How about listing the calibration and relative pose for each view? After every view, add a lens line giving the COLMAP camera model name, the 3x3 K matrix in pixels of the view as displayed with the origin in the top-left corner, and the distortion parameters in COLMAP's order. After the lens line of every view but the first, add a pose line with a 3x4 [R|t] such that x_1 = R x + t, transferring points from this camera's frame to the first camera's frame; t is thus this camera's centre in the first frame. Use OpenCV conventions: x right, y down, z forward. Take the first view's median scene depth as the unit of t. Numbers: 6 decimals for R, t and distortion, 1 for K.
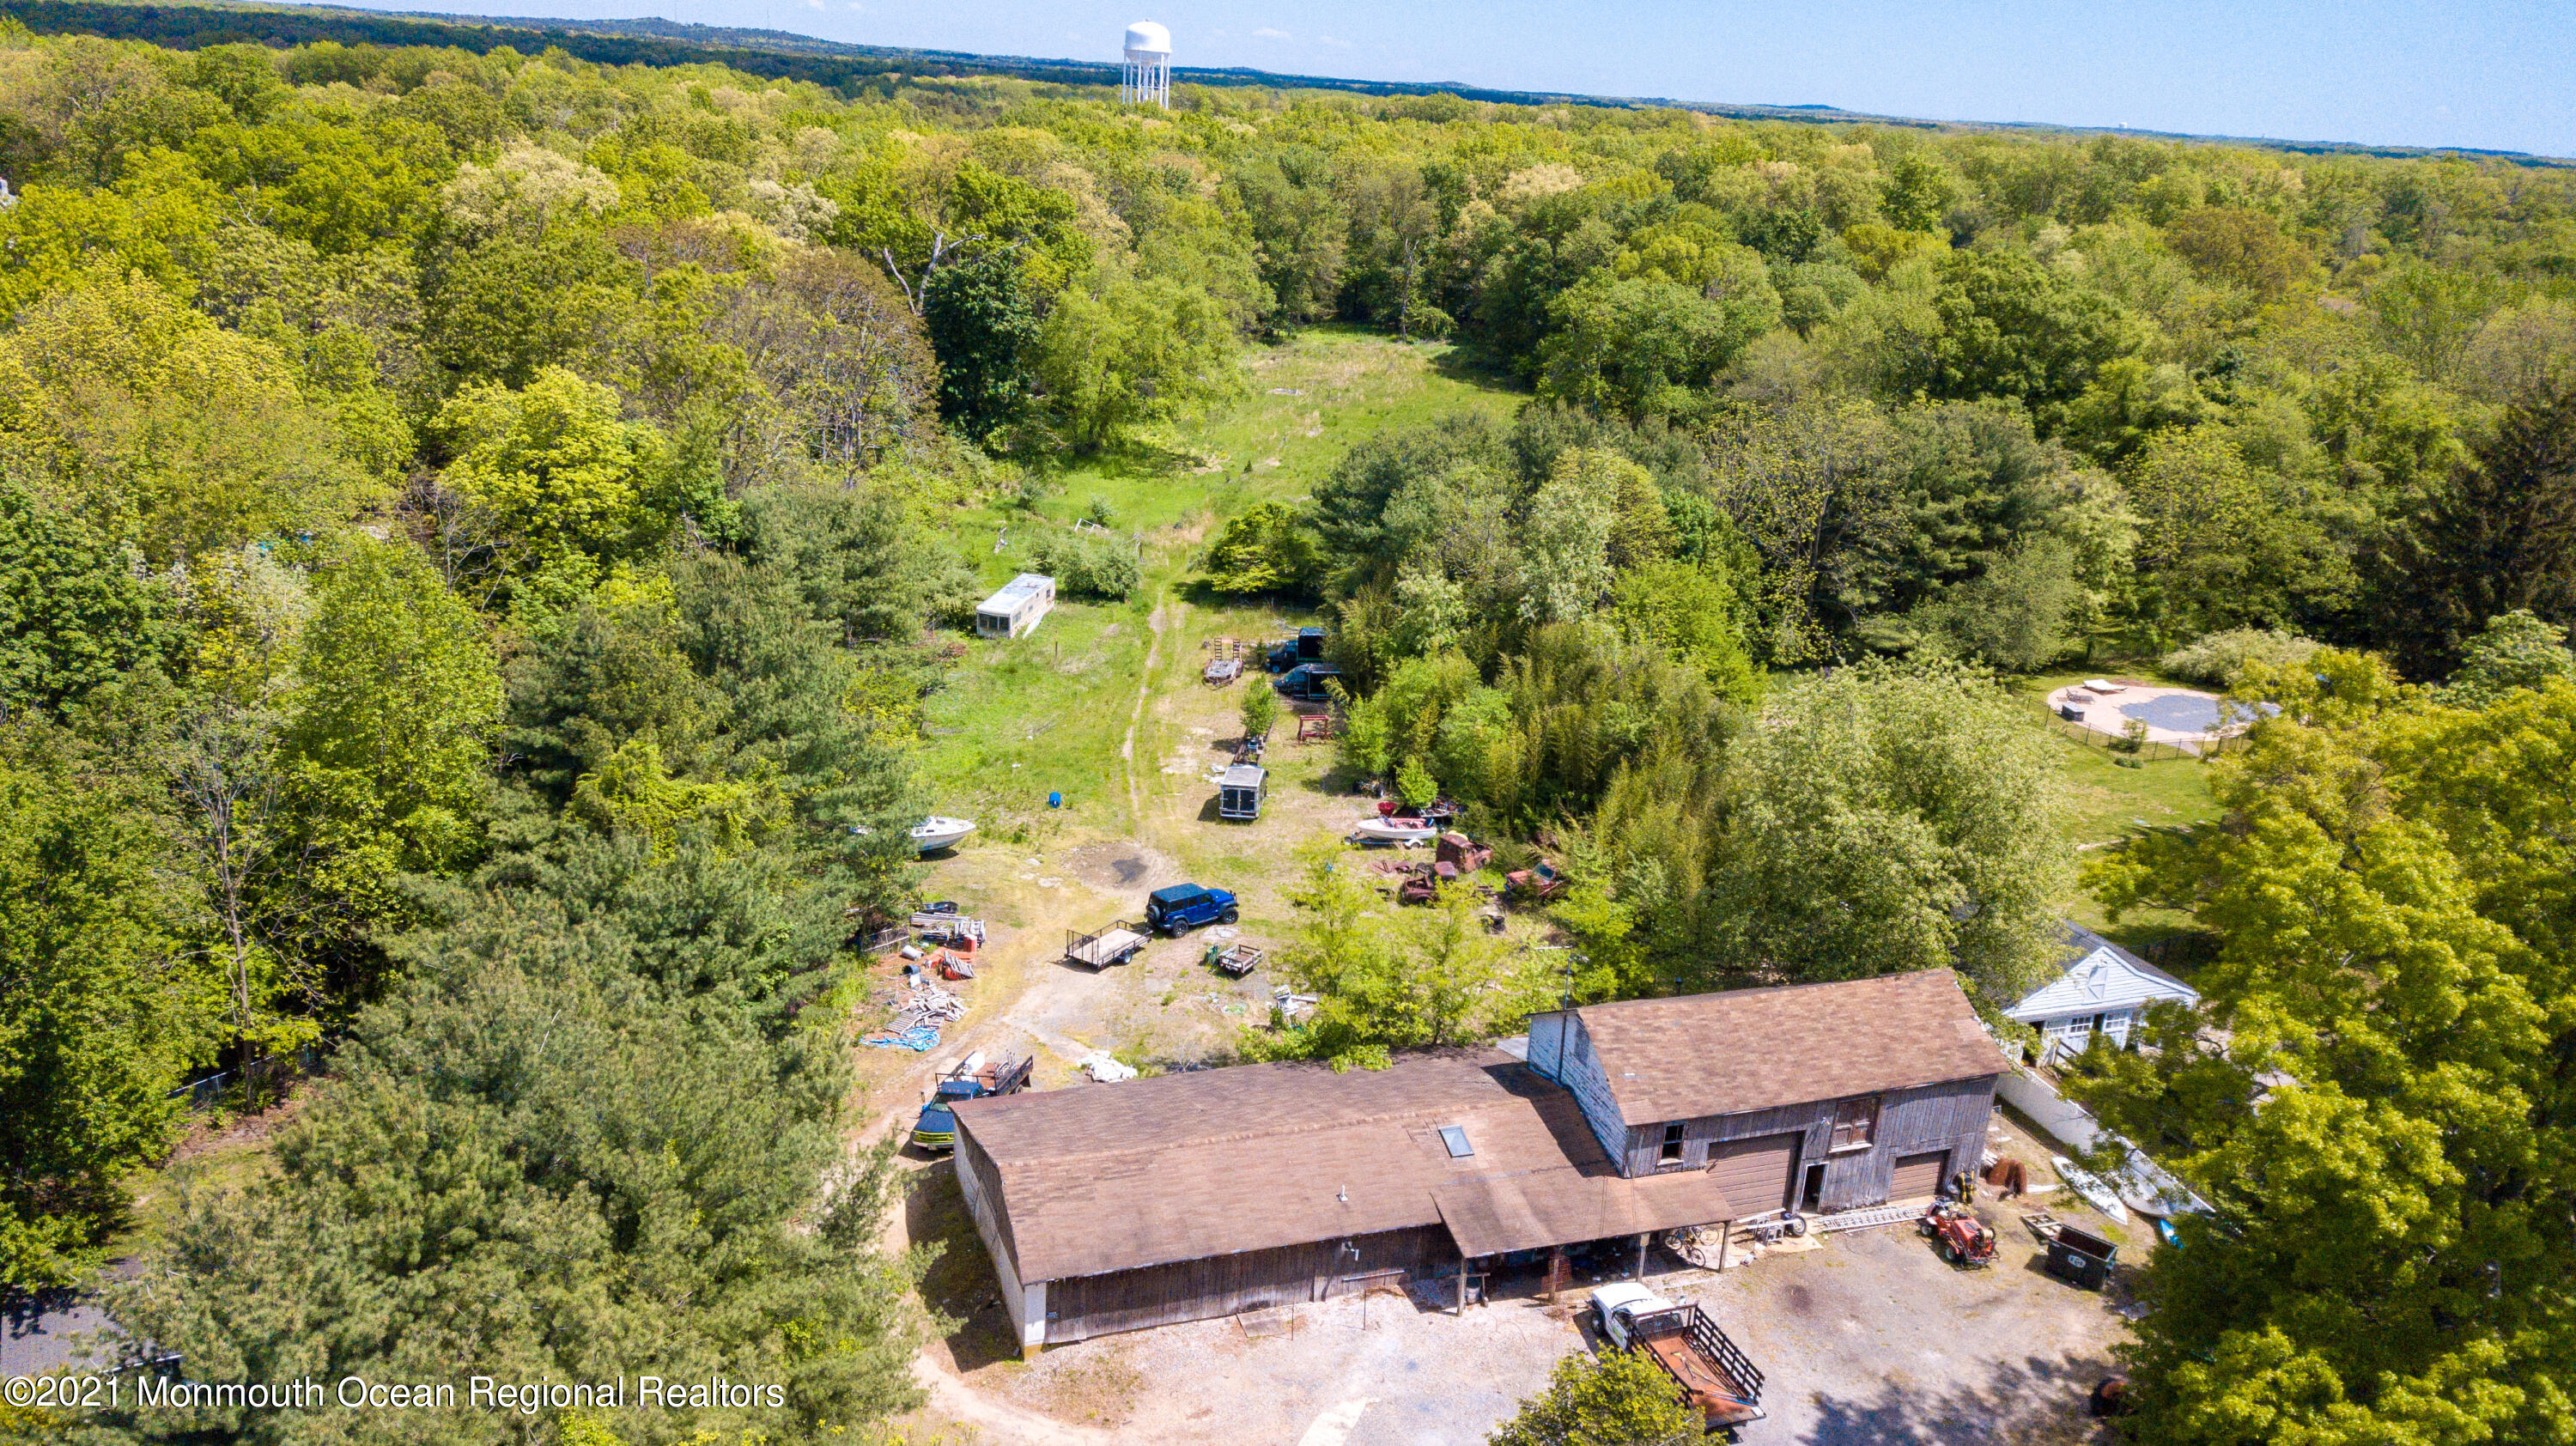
lens RADIAL K [[1944.3, 0, 1292.1], [0, 1944.3, 773.5], [0, 0, 1]] dist [0.016536, -0.004266]
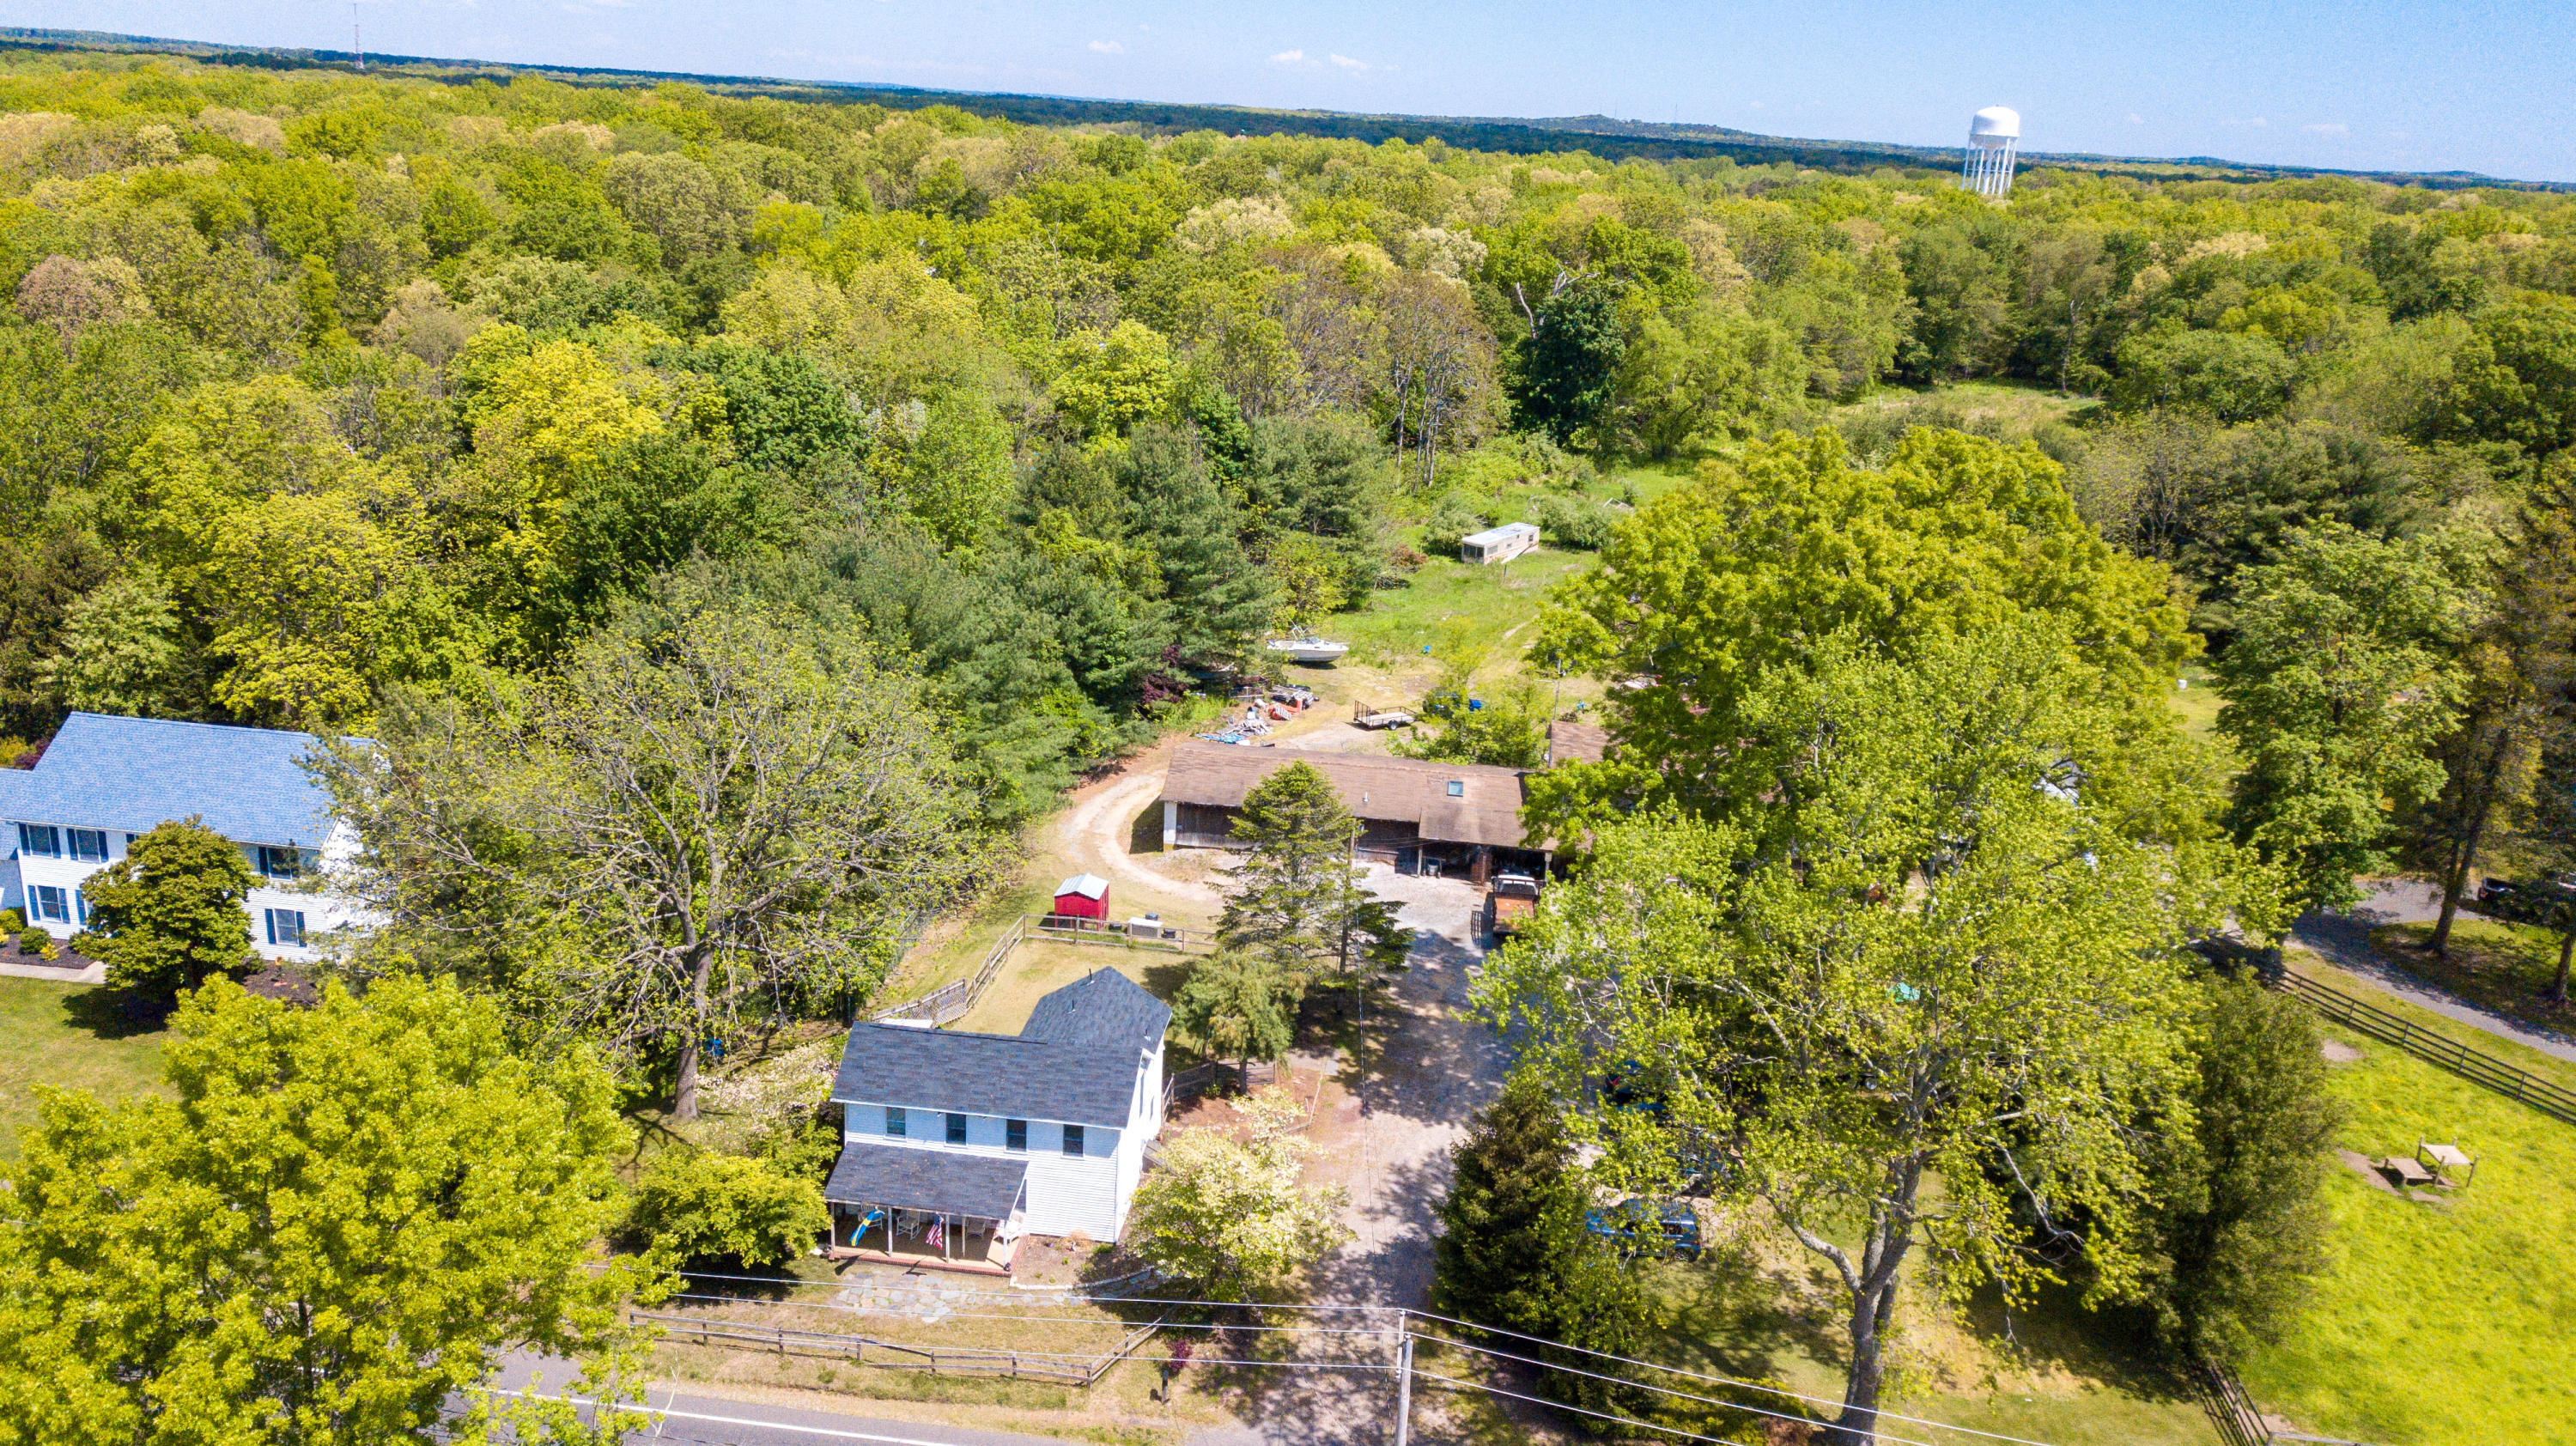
lens RADIAL K [[1970.3, 0, 1304.5], [0, 1970.3, 739.4], [0, 0, 1]] dist [0.009427, -0.000838]
pose [[0.904431, 0.116118, -0.410513, 0.279957], [-0.141310, 0.989466, -0.031449, 0.098502], [0.402537, 0.086453, 0.911312, -0.221871]]
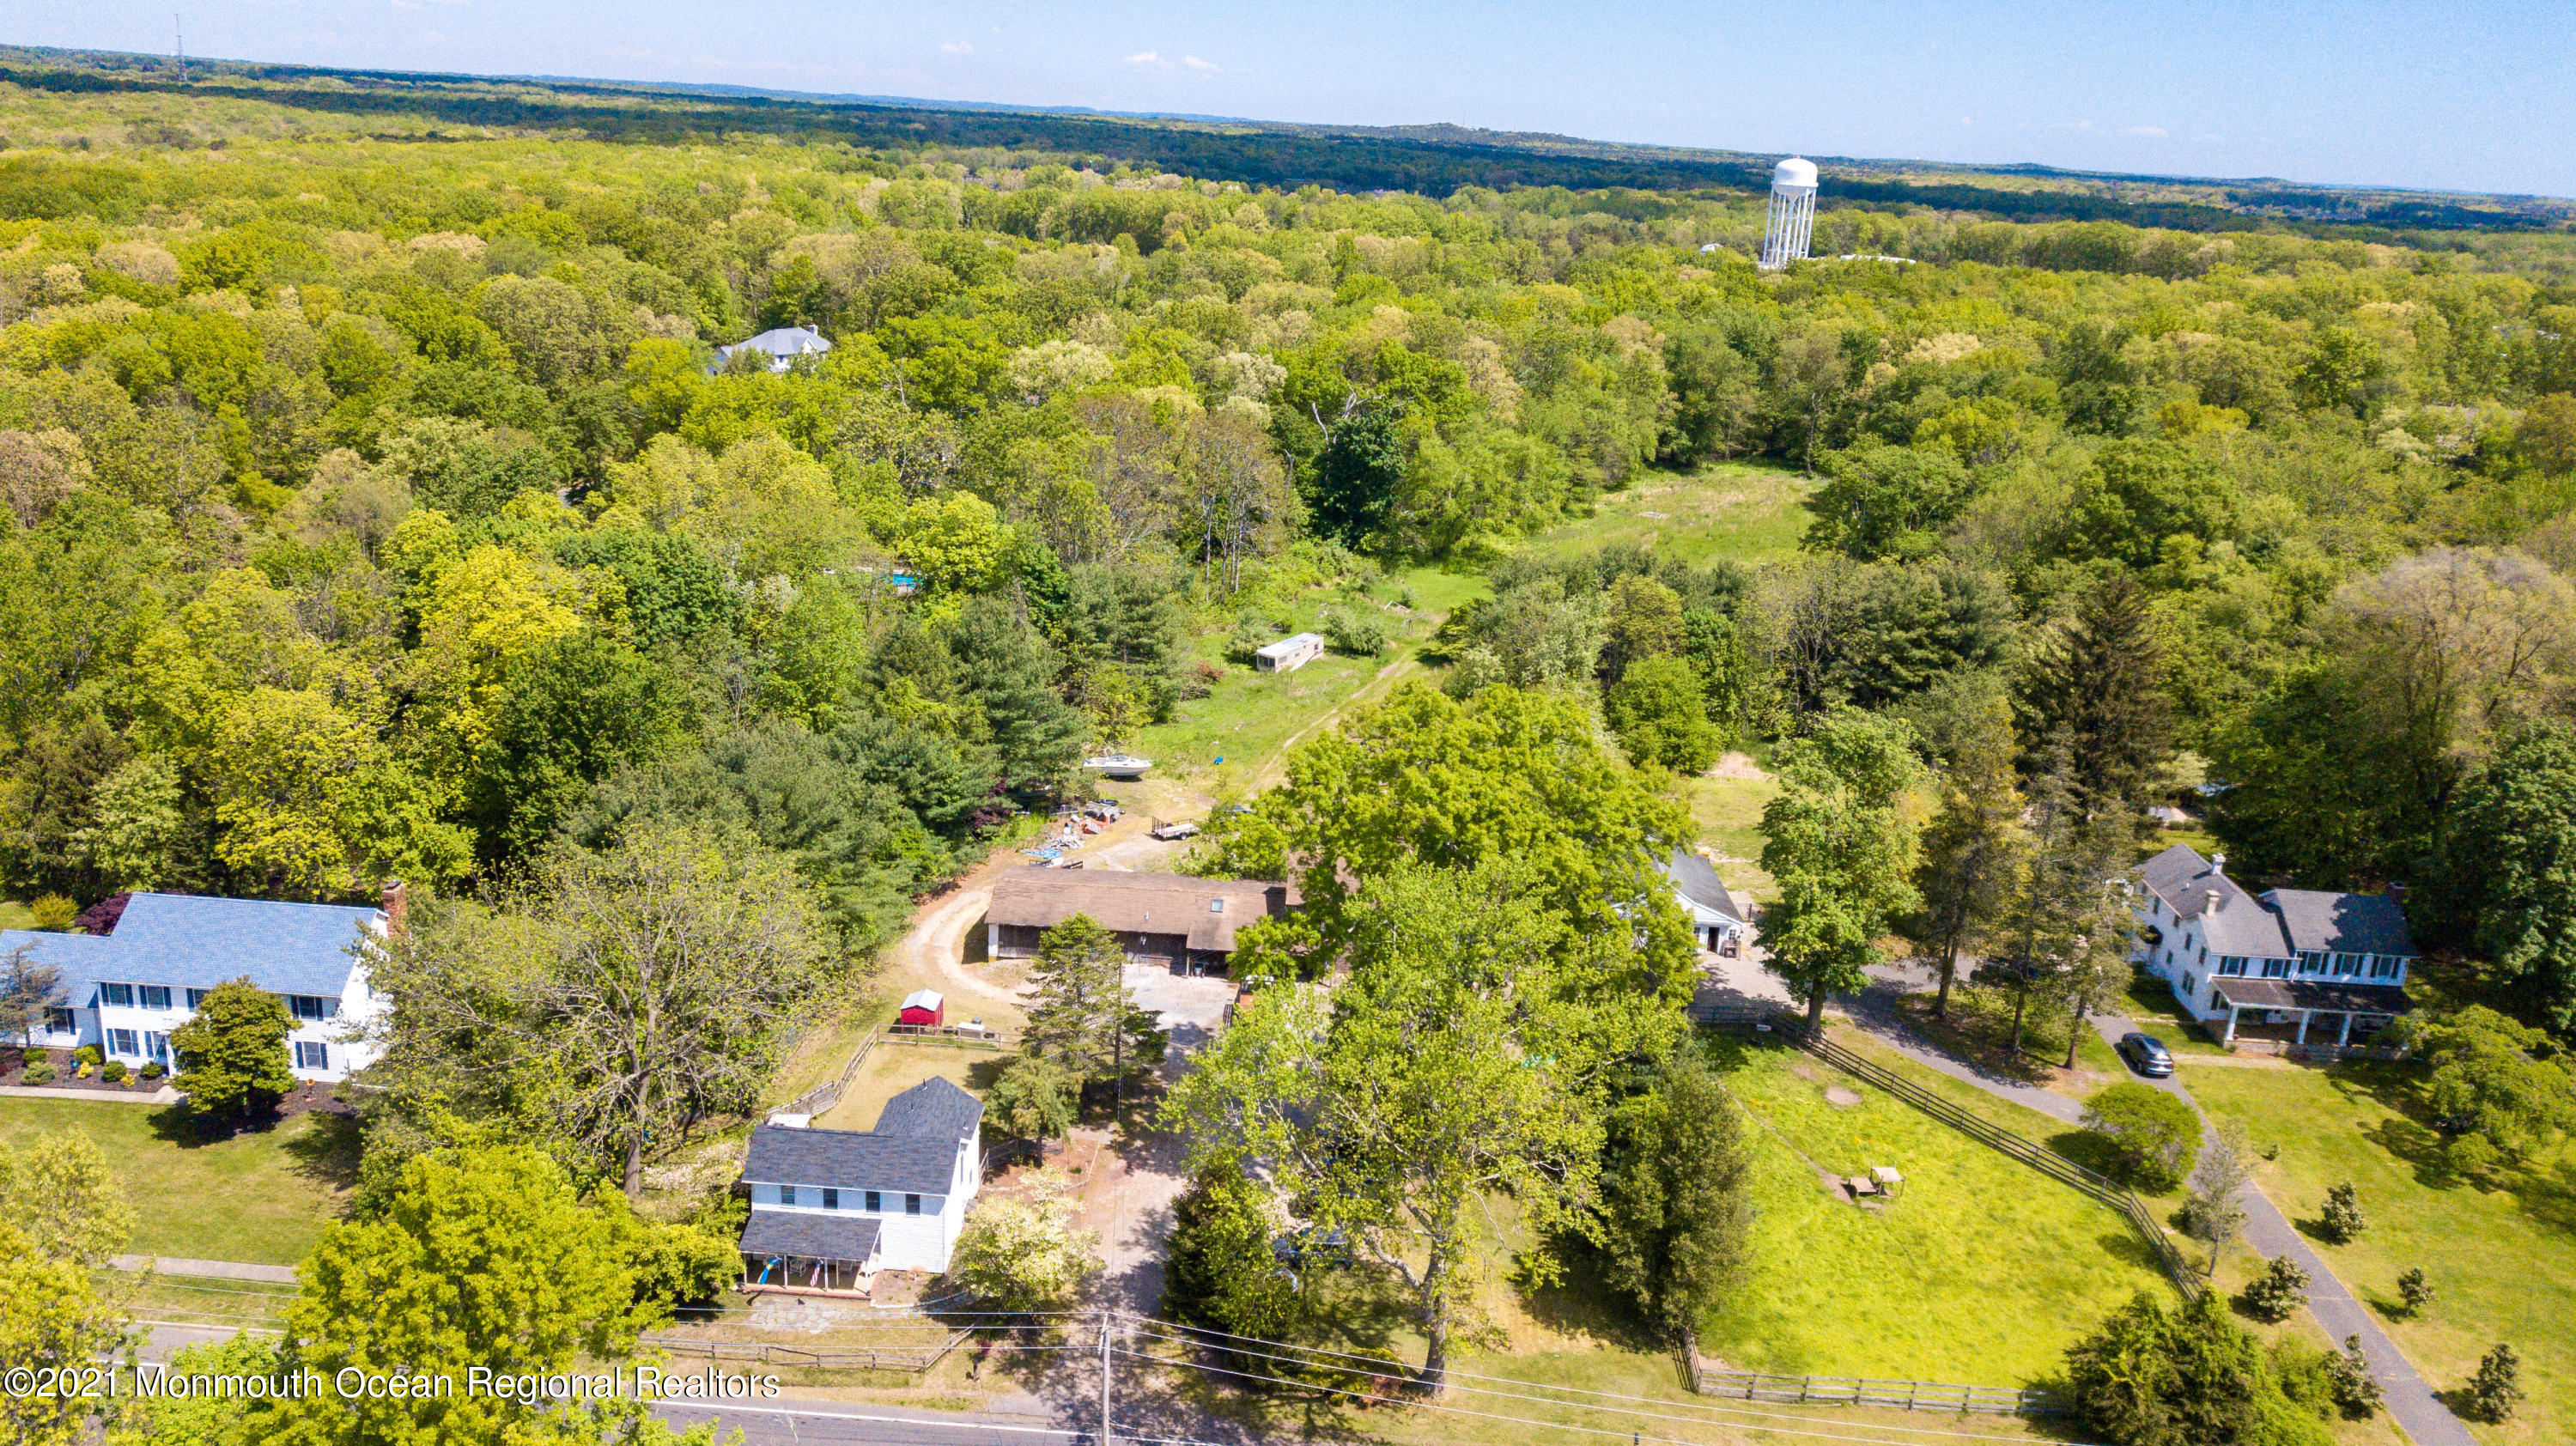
lens RADIAL K [[1970.3, 0, 1304.5], [0, 1970.3, 739.4], [0, 0, 1]] dist [0.009427, -0.000838]
pose [[0.932163, 0.098134, -0.348486, 0.393298], [-0.119546, 0.992005, -0.040423, 0.039610], [0.341733, 0.079341, 0.936442, -0.407398]]
